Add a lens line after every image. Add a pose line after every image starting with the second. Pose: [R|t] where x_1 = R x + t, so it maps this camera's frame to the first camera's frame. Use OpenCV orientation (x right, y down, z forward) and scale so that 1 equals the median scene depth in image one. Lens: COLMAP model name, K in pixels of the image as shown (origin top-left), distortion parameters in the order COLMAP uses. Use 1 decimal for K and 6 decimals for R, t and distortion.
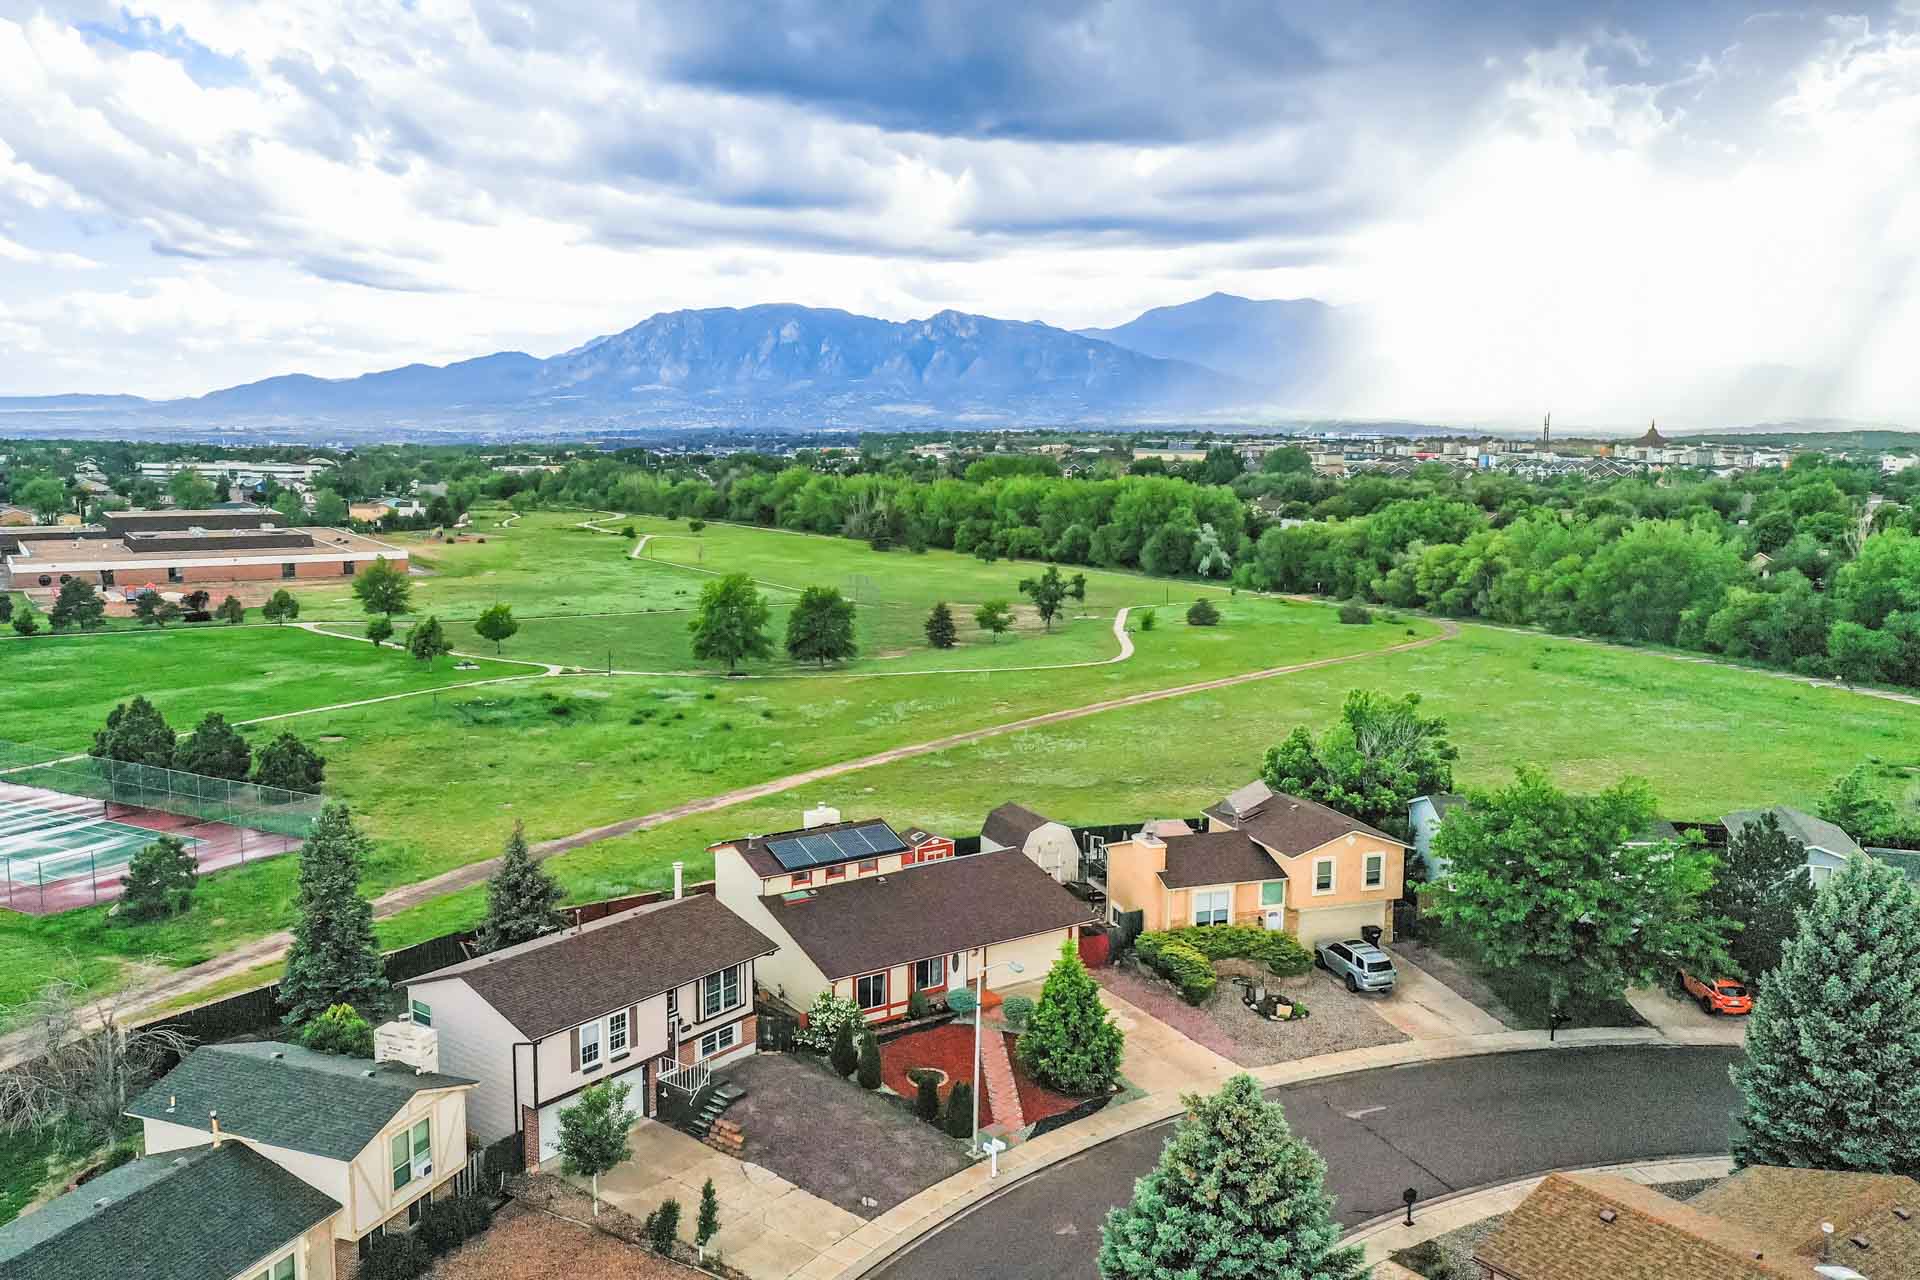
lens RADIAL K [[1520.8, 0, 952.3], [0, 1520.8, 646.9], [0, 0, 1]] dist [0.024790, 0.003270]
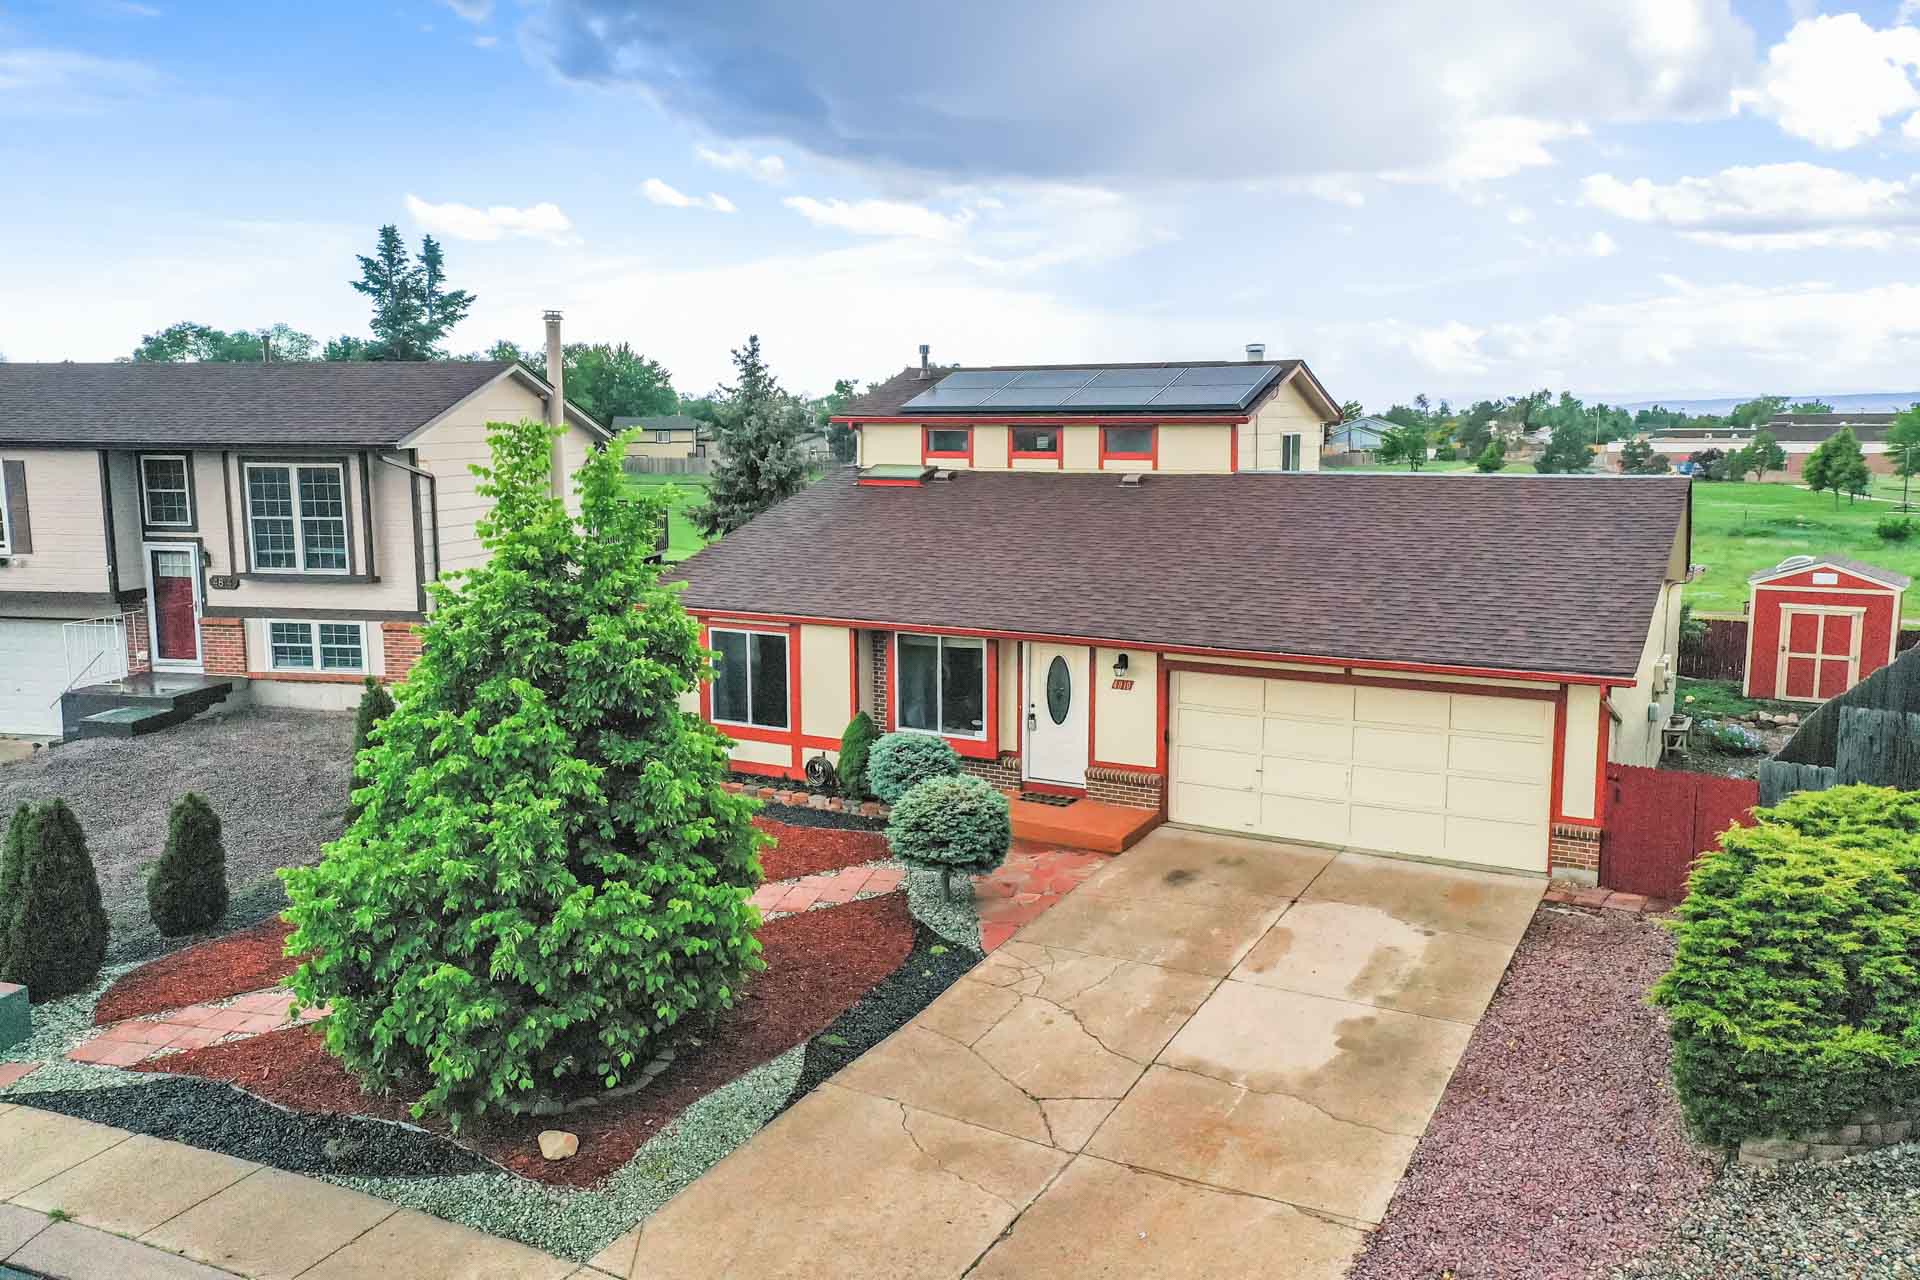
lens RADIAL K [[1530.1, 0, 954.8], [0, 1530.1, 638.5], [0, 0, 1]] dist [0.027664, 0.002107]
pose [[0.443061, 0.122385, -0.888098, 0.252723], [-0.123608, 0.989516, 0.074694, 0.164589], [0.887929, 0.076682, 0.453544, 0.784352]]
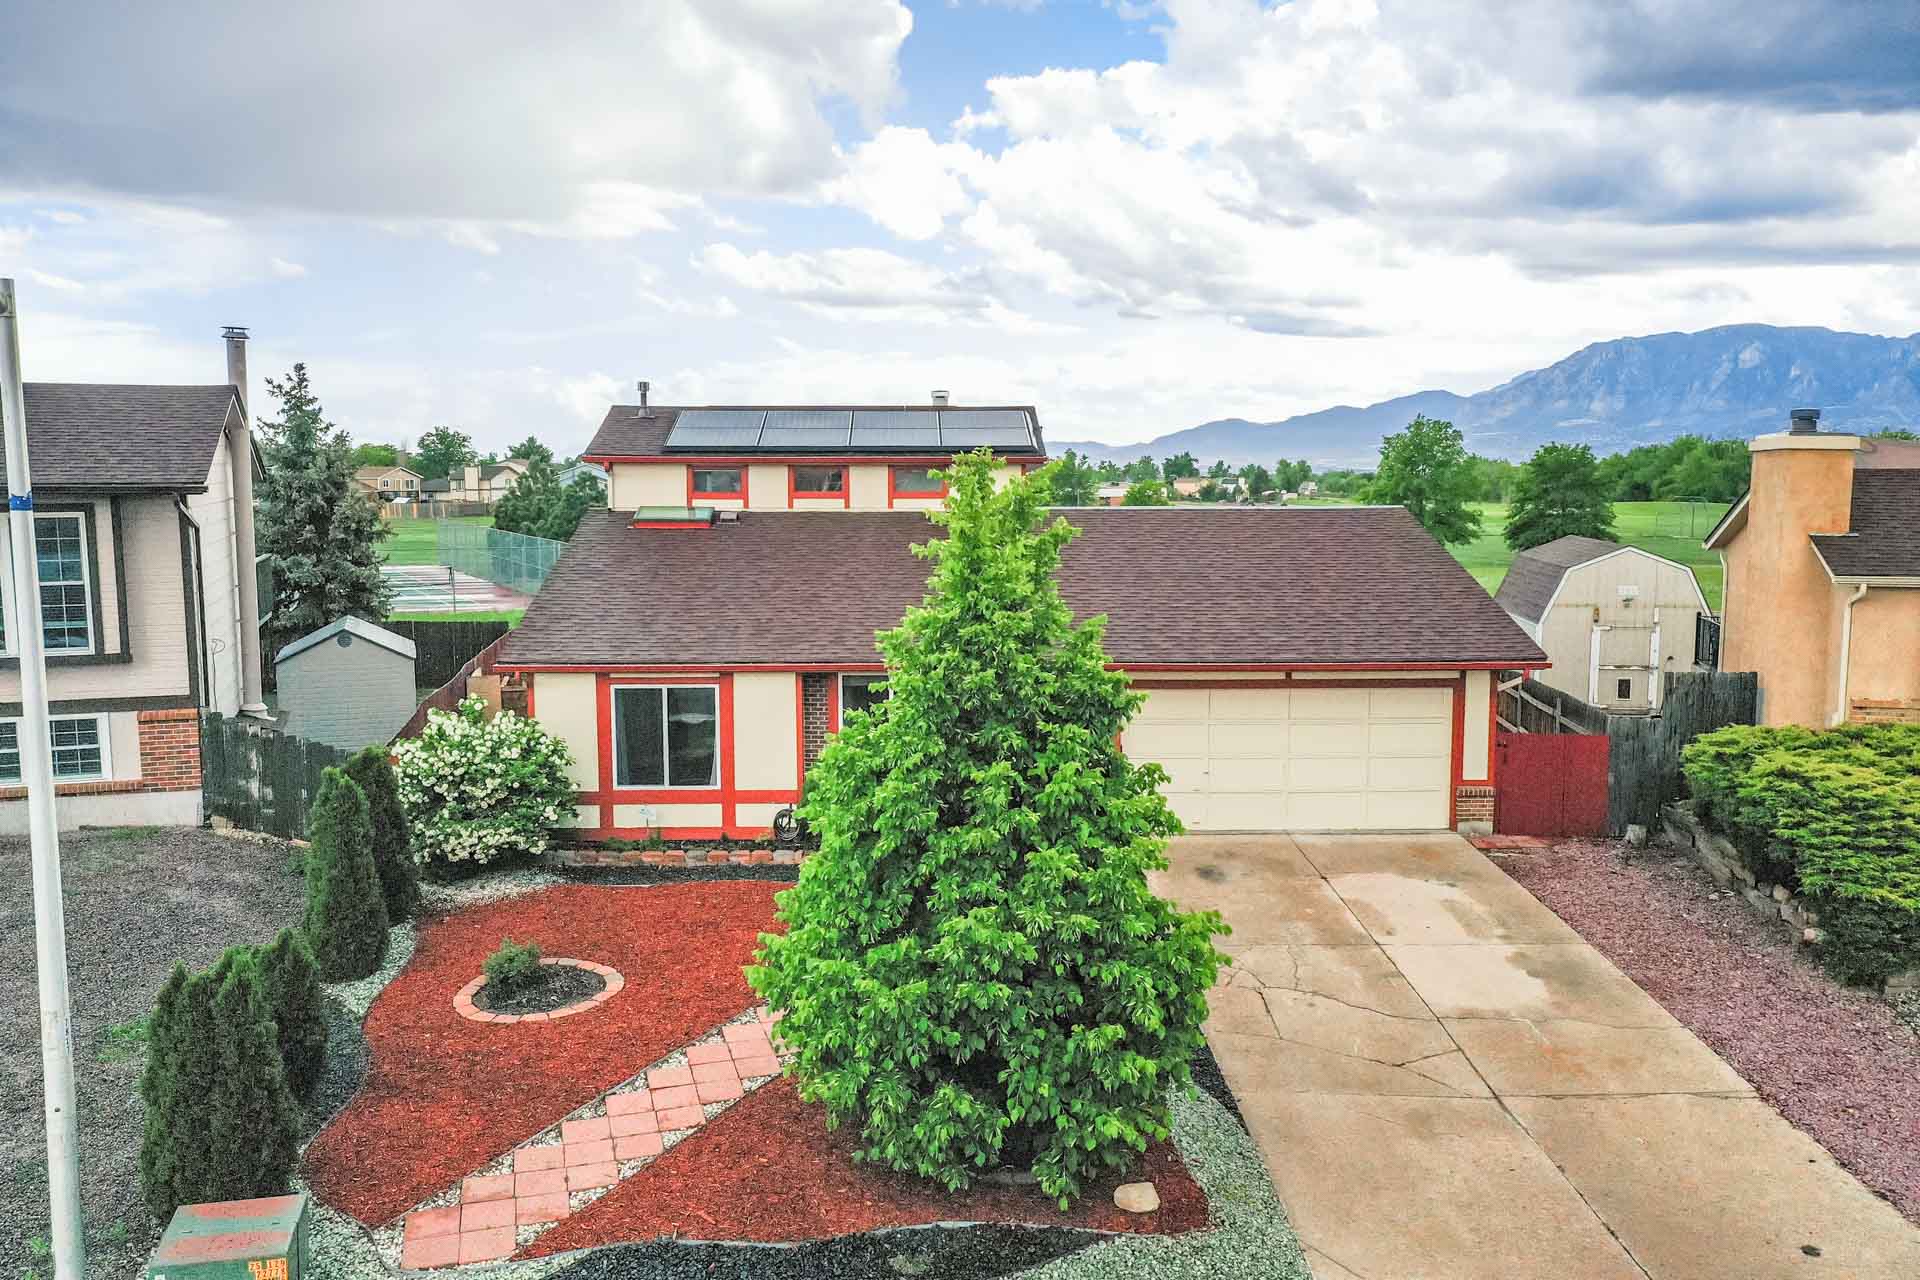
lens RADIAL K [[1530.1, 0, 954.8], [0, 1530.1, 638.5], [0, 0, 1]] dist [0.027664, 0.002107]
pose [[0.838830, 0.056601, -0.541444, 0.157050], [-0.073370, 0.997260, -0.009418, 0.181736], [0.539427, 0.047626, 0.840684, 0.673460]]
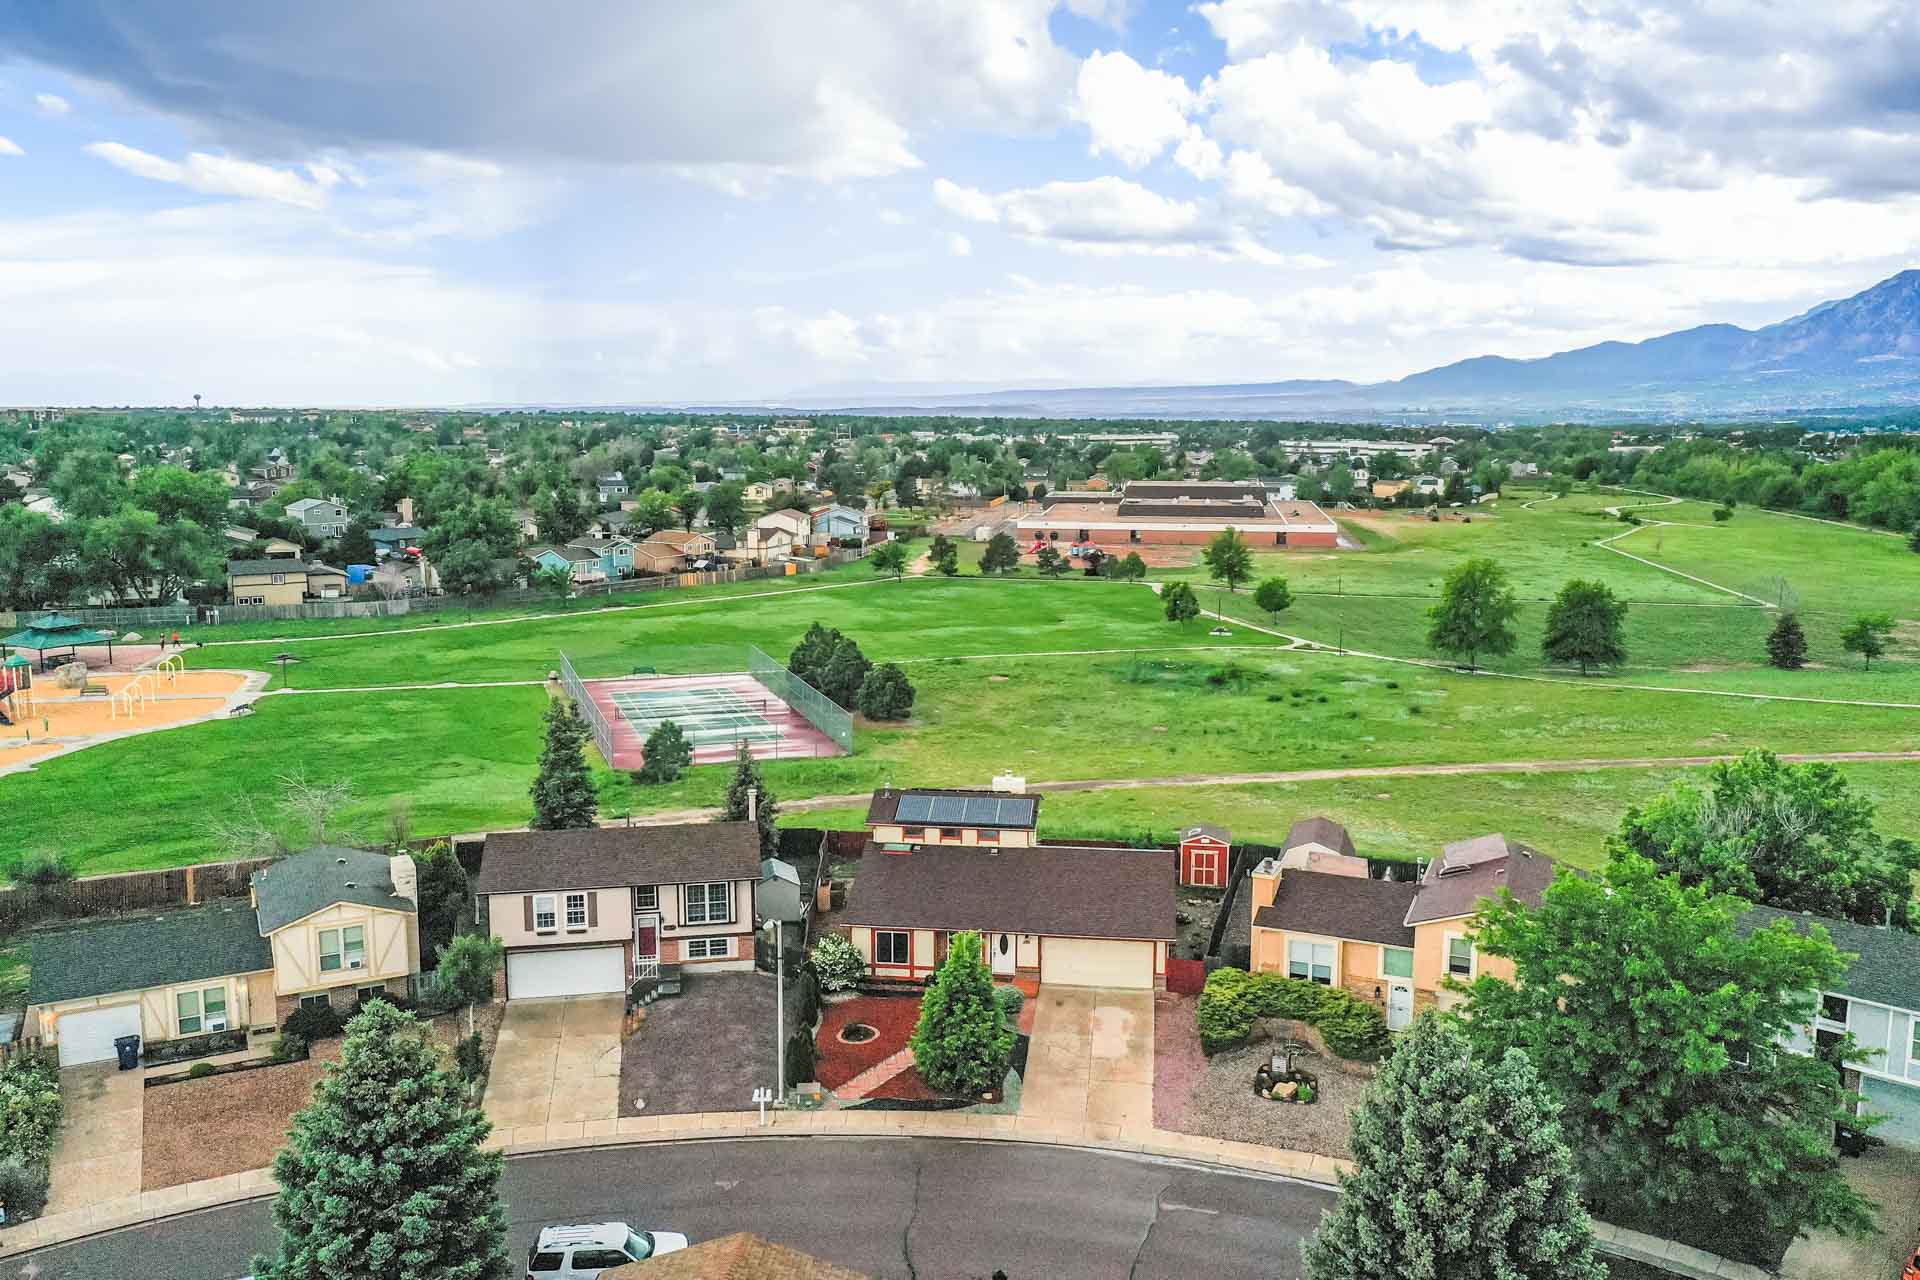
lens RADIAL K [[1520.8, 0, 952.3], [0, 1520.8, 646.9], [0, 0, 1]] dist [0.024790, 0.003270]
pose [[0.744671, 0.100591, -0.659808, 0.564706], [-0.092069, 0.994608, 0.047721, -0.024907], [0.661051, 0.025211, 0.749917, 0.224662]]
